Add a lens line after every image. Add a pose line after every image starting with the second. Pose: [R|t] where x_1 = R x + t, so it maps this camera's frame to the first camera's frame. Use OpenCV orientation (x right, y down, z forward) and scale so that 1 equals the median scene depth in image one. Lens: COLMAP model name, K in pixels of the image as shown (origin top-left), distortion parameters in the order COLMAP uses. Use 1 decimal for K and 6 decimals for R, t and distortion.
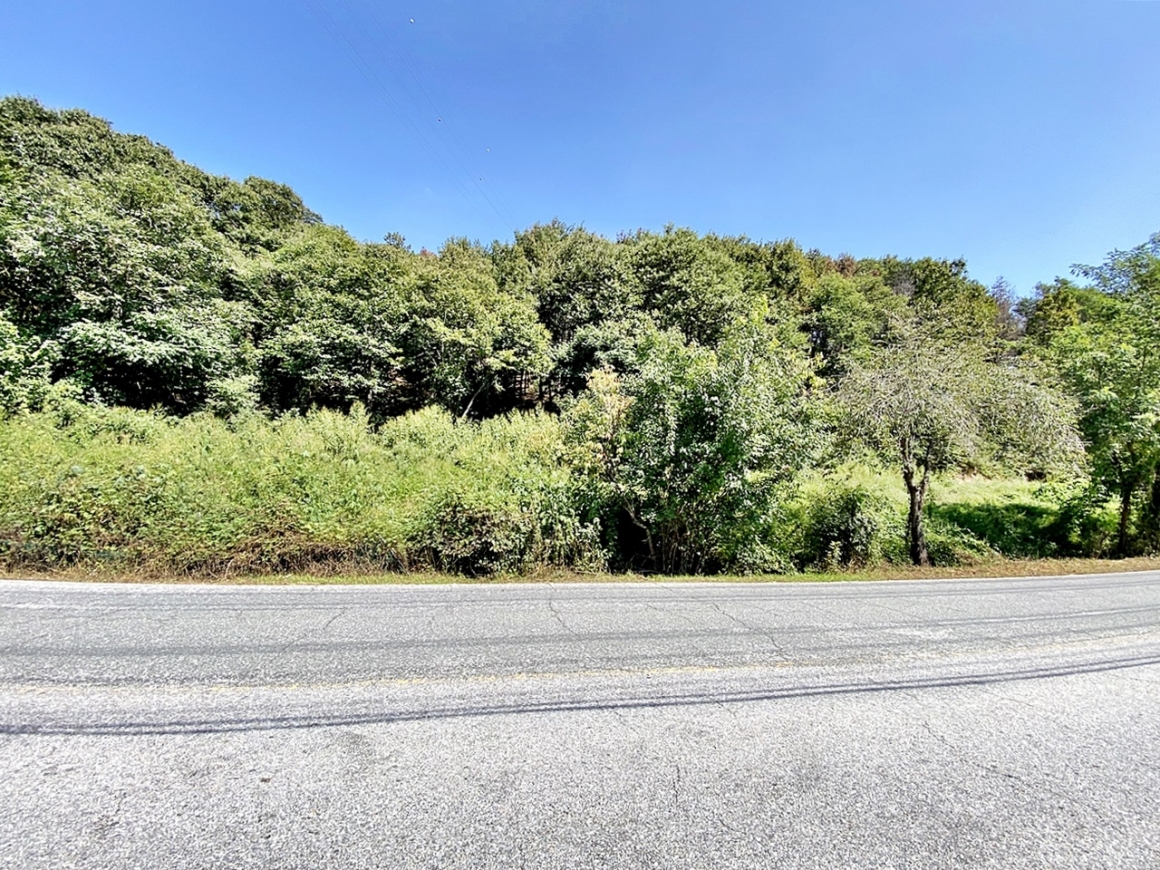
lens RADIAL K [[474.0, 0, 580.0], [0, 474.0, 435.0], [0, 0, 1]] dist [0.043520, -0.033802]
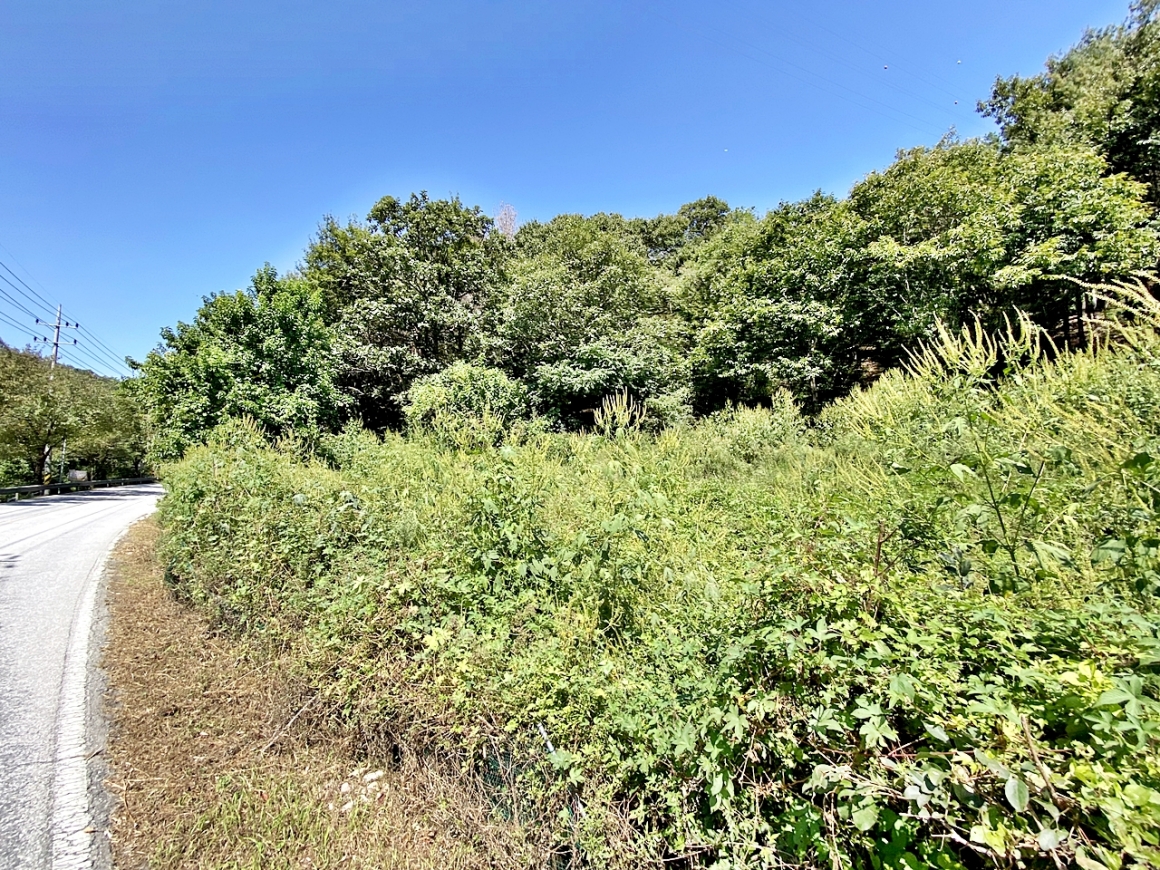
lens RADIAL K [[474.0, 0, 580.0], [0, 474.0, 435.0], [0, 0, 1]] dist [0.043520, -0.033802]
pose [[0.578068, -0.123743, -0.806551, -0.050371], [0.102857, 0.991601, -0.078415, 0.024954], [0.809480, -0.037630, 0.585940, 0.284979]]
